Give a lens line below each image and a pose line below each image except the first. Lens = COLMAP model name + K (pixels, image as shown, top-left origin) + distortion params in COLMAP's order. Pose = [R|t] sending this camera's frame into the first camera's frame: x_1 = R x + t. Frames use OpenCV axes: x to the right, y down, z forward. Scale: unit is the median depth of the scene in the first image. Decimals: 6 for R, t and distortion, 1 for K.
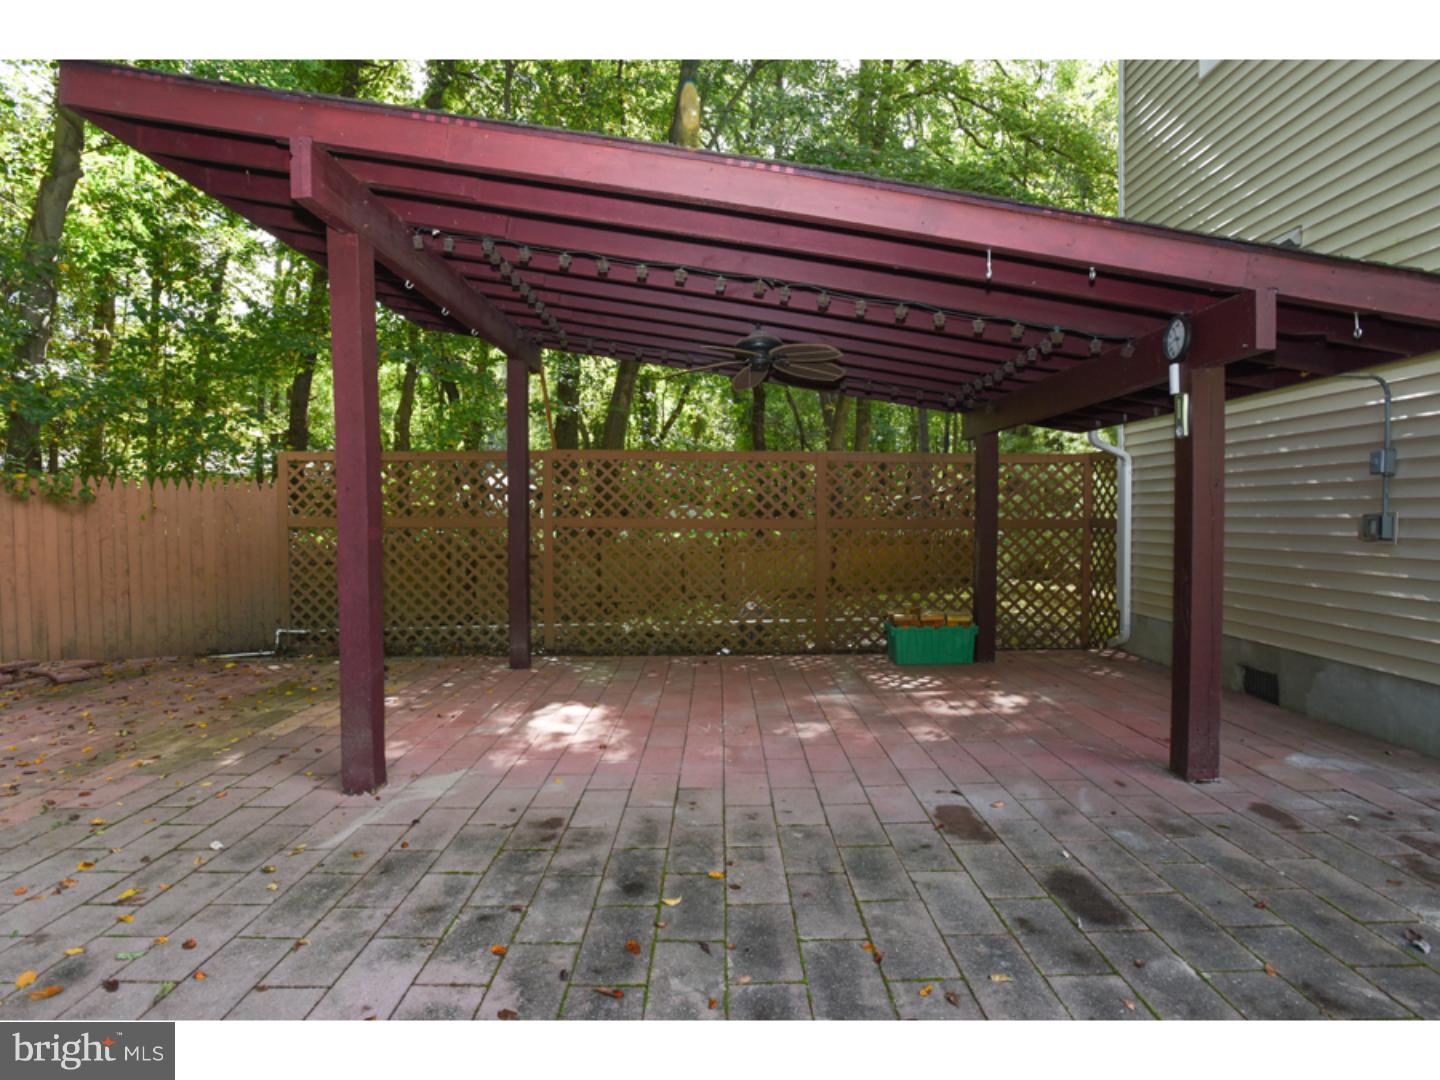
lens RADIAL K [[768.0, 0, 709.8], [0, 768.0, 543.2], [0, 0, 1]] dist [-0.060102, 0.017343]
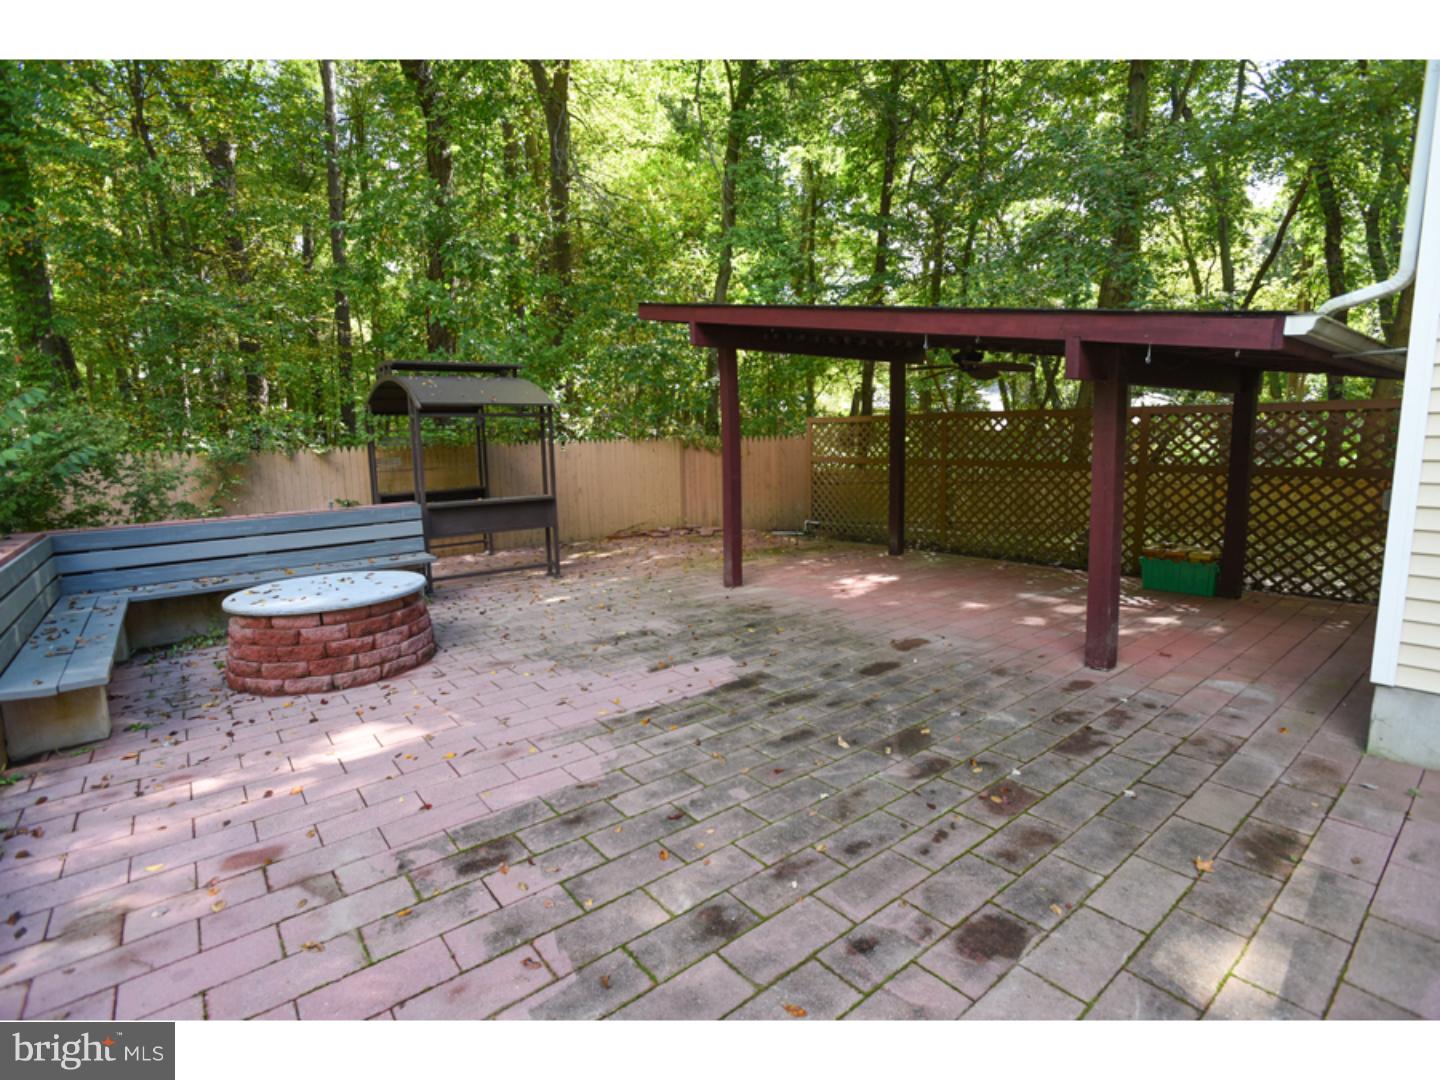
lens RADIAL K [[688.1, 0, 720.0], [0, 688.1, 540.0], [0, 0, 1]] dist [-0.076653, 0.010977]
pose [[0.638764, 0.106117, -0.762050, 1.263840], [-0.016258, 0.992084, 0.124523, -0.088282], [0.769231, -0.067151, 0.635433, -0.412498]]
